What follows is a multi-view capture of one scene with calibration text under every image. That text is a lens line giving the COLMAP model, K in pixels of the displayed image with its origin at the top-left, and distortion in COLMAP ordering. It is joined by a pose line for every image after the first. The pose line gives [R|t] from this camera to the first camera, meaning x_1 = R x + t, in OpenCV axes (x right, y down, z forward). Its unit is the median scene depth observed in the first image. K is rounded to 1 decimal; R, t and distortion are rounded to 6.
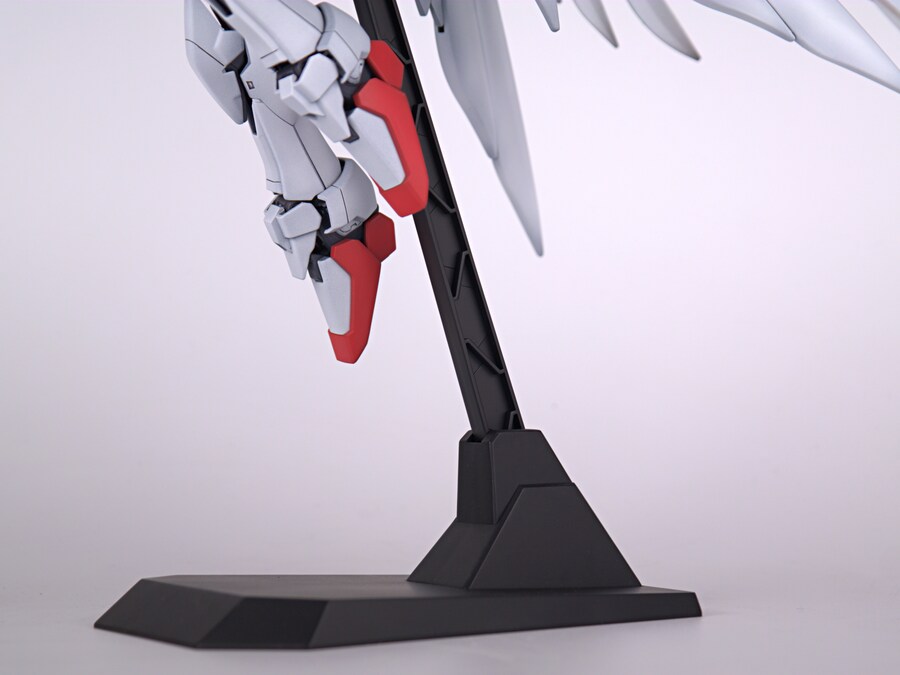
lens RADIAL K [[2314.9, 0, 432.5], [0, 2314.9, 354.2], [0, 0, 1]] dist [0.234843, 0.435770]
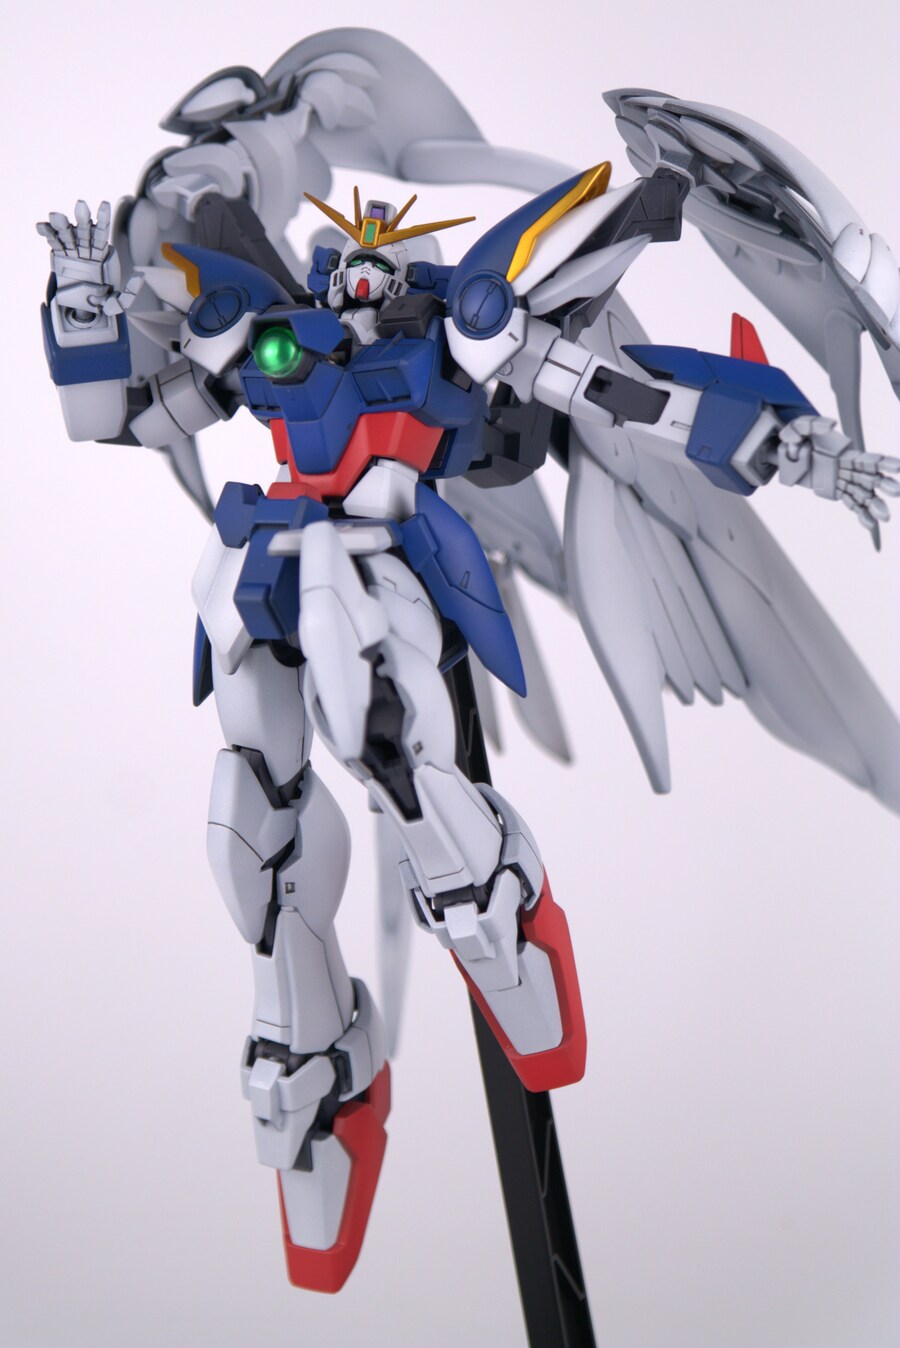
lens RADIAL K [[3399.8, 0, 445.5], [0, 3399.8, 644.9], [0, 0, 1]] dist [0.220507, 0.227675]
pose [[0.855830, 0.012206, 0.517113, -0.524455], [0.008843, 0.999230, -0.038222, -0.144787], [-0.517182, 0.037284, 0.855063, 0.165103]]
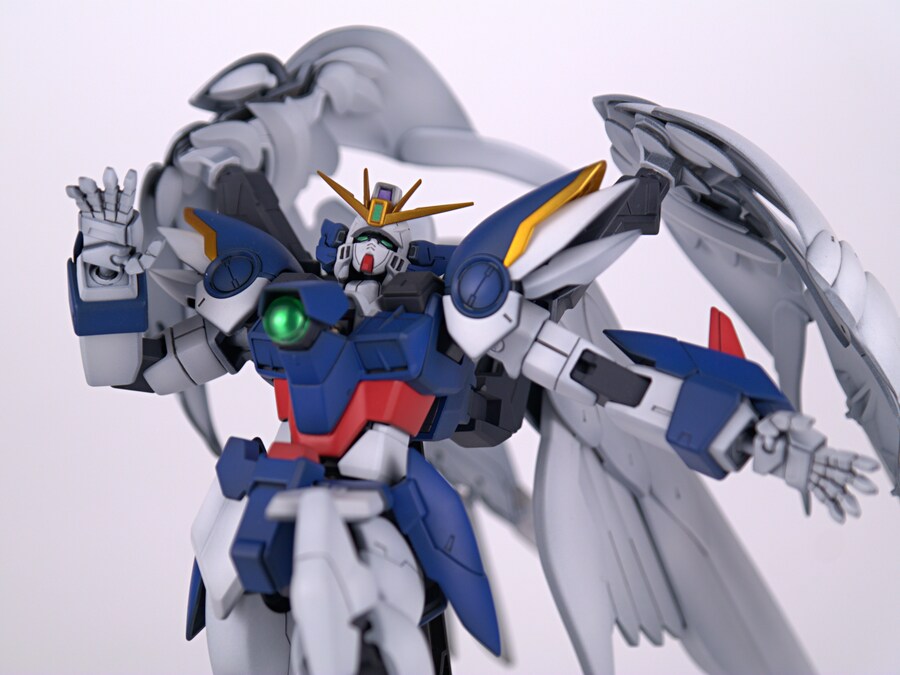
lens RADIAL K [[2314.9, 0, 432.5], [0, 2314.9, 354.2], [0, 0, 1]] dist [0.234843, 0.435770]
pose [[0.839905, 0.084697, 0.536083, -0.413185], [-0.046052, 0.995308, -0.085100, -0.193006], [-0.540776, 0.046788, 0.839865, 0.382831]]
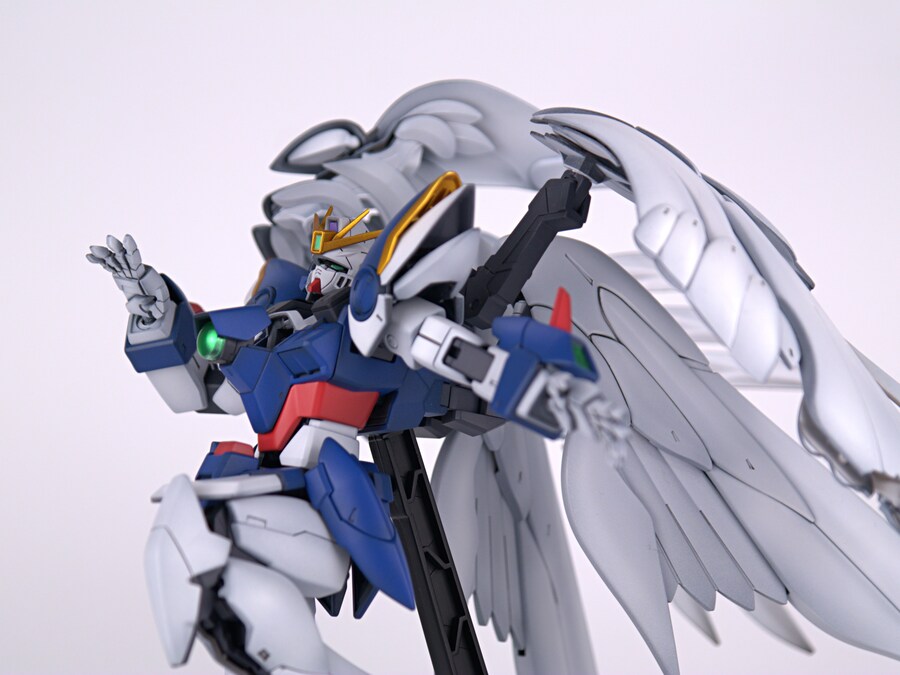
lens RADIAL K [[2314.9, 0, 432.5], [0, 2314.9, 354.2], [0, 0, 1]] dist [0.234843, 0.435770]
pose [[0.999577, -0.001559, 0.029038, -0.056031], [0.004815, 0.993653, -0.112387, -0.163012], [-0.028678, 0.112479, 0.993240, 0.170109]]
